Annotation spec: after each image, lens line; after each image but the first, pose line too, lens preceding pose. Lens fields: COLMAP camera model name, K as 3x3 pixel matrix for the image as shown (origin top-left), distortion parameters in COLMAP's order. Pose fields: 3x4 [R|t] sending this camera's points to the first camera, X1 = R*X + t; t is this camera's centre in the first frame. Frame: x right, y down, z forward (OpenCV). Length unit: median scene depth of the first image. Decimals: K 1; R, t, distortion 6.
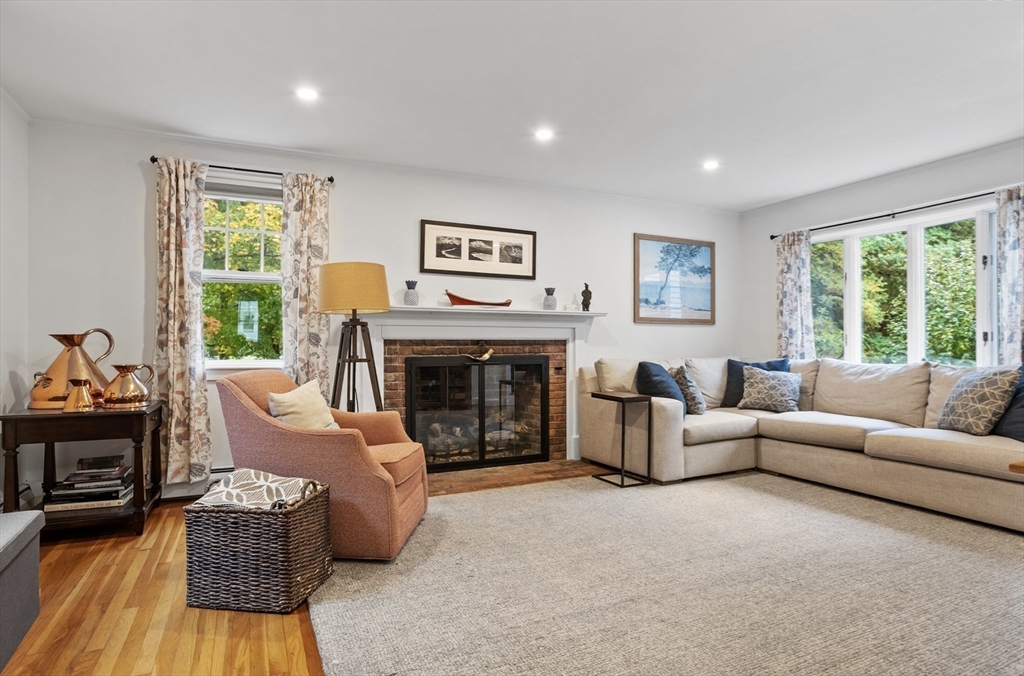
lens RADIAL K [[547.1, 0, 513.6], [0, 547.1, 340.0], [0, 0, 1]] dist [-0.039865, 0.015368]
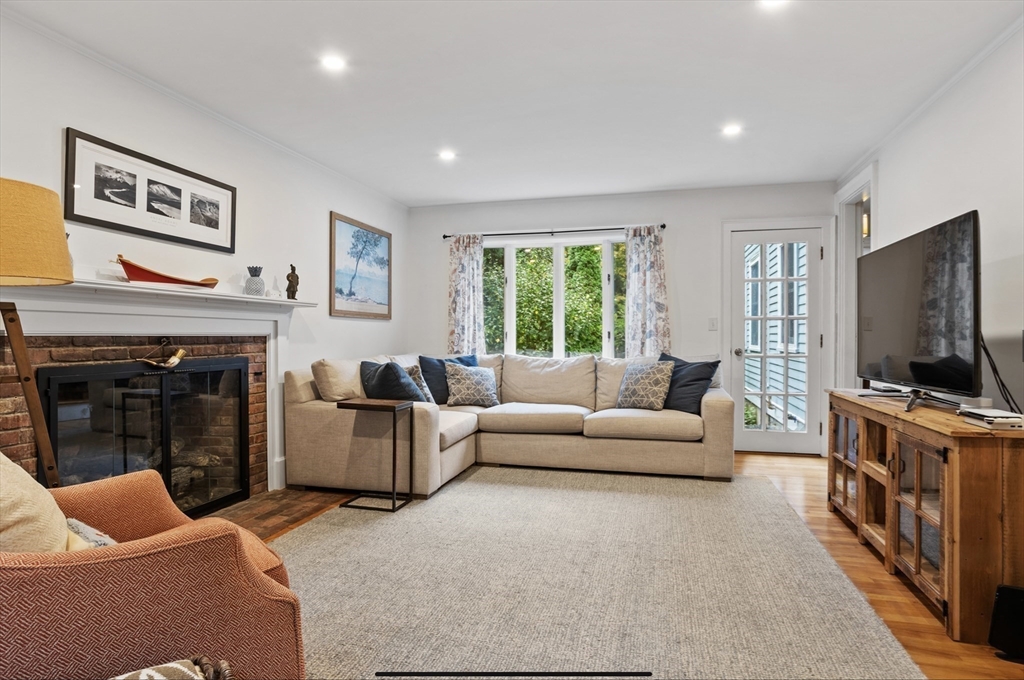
lens RADIAL K [[545.7, 0, 513.5], [0, 545.7, 335.6], [0, 0, 1]] dist [-0.045687, 0.012748]
pose [[0.658006, 0.003213, 0.753006, -0.278205], [-0.009326, 0.999949, 0.003882, -0.007754], [-0.752955, -0.009577, 0.658003, 0.270189]]
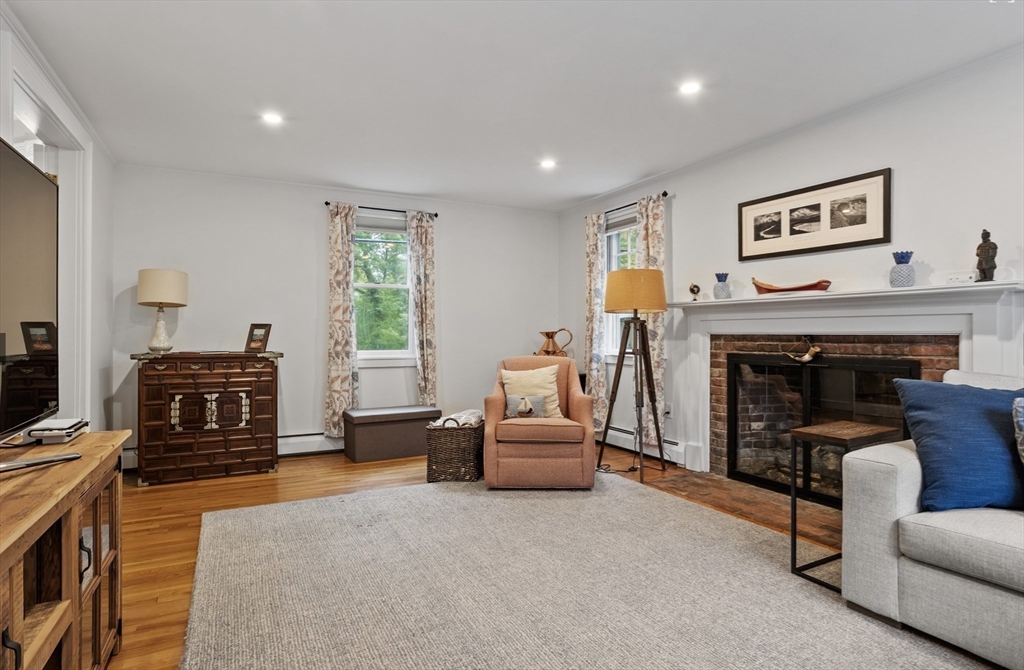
lens RADIAL K [[547.1, 0, 523.5], [0, 547.1, 325.0], [0, 0, 1]] dist [-0.039865, 0.015368]
pose [[0.047745, -0.010070, -0.998809, 0.715542], [0.012550, 0.999876, -0.009481, -0.012537], [0.998781, -0.012082, 0.047866, 0.583528]]
